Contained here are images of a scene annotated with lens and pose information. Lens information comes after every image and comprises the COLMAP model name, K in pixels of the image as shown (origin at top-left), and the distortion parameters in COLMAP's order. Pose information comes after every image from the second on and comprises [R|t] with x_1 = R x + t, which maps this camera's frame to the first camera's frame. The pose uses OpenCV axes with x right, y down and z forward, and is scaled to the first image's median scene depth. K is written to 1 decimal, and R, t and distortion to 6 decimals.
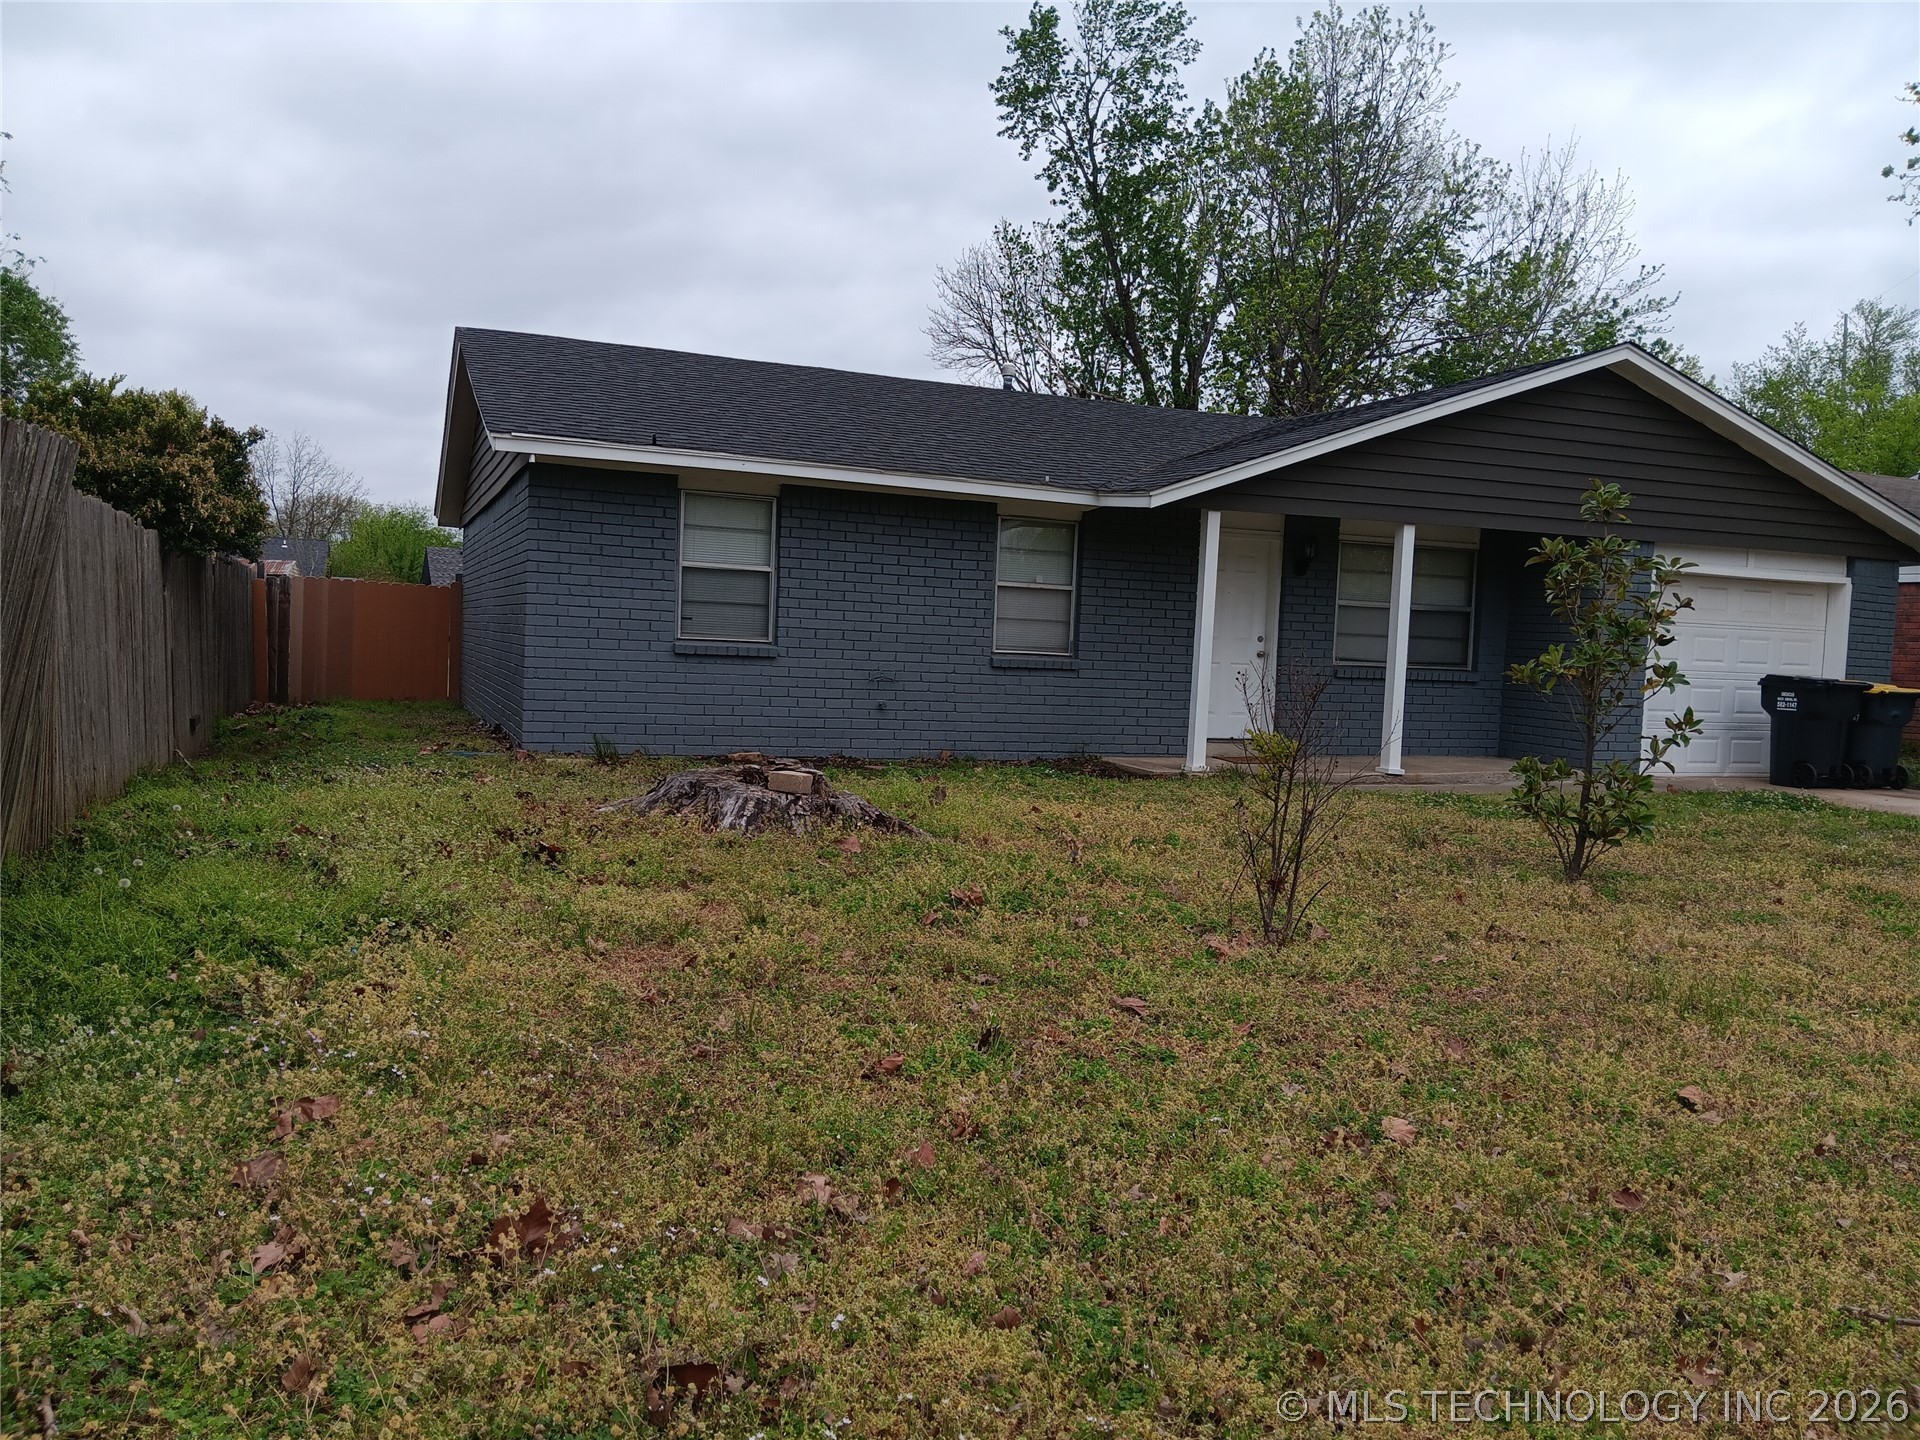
lens RADIAL K [[1466.1, 0, 960.0], [0, 1466.1, 720.0], [0, 0, 1]] dist [0.110521, -0.291531]
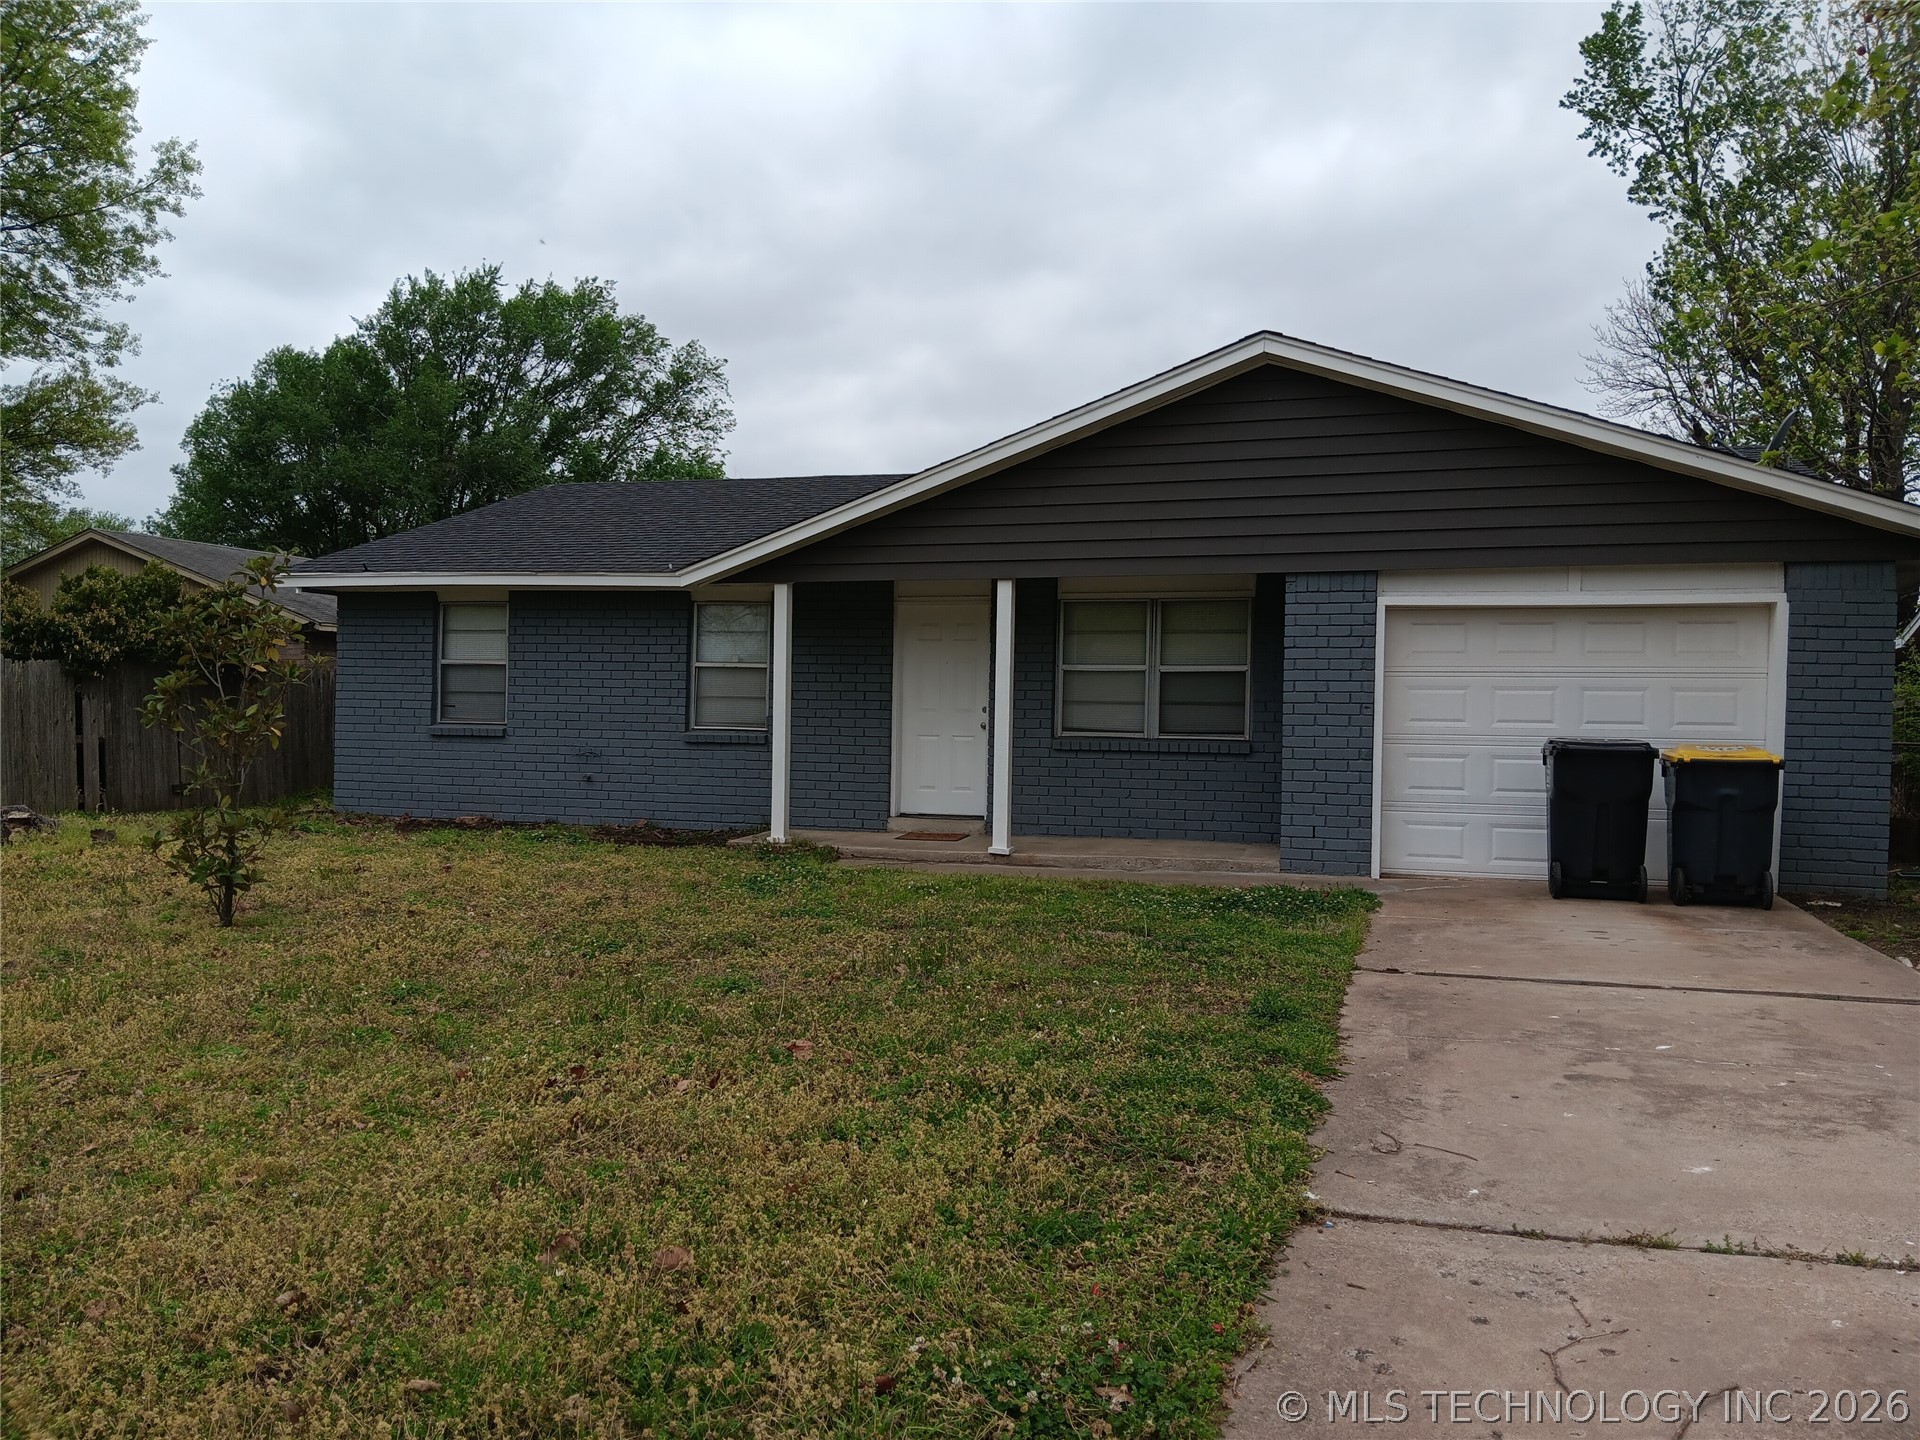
lens RADIAL K [[1466.1, 0, 960.0], [0, 1466.1, 720.0], [0, 0, 1]] dist [0.110521, -0.291531]
pose [[0.784366, -0.022708, -0.619882, 0.857691], [-0.014014, 0.998426, -0.054307, 0.003367], [0.620140, 0.051283, 0.782813, 0.283131]]
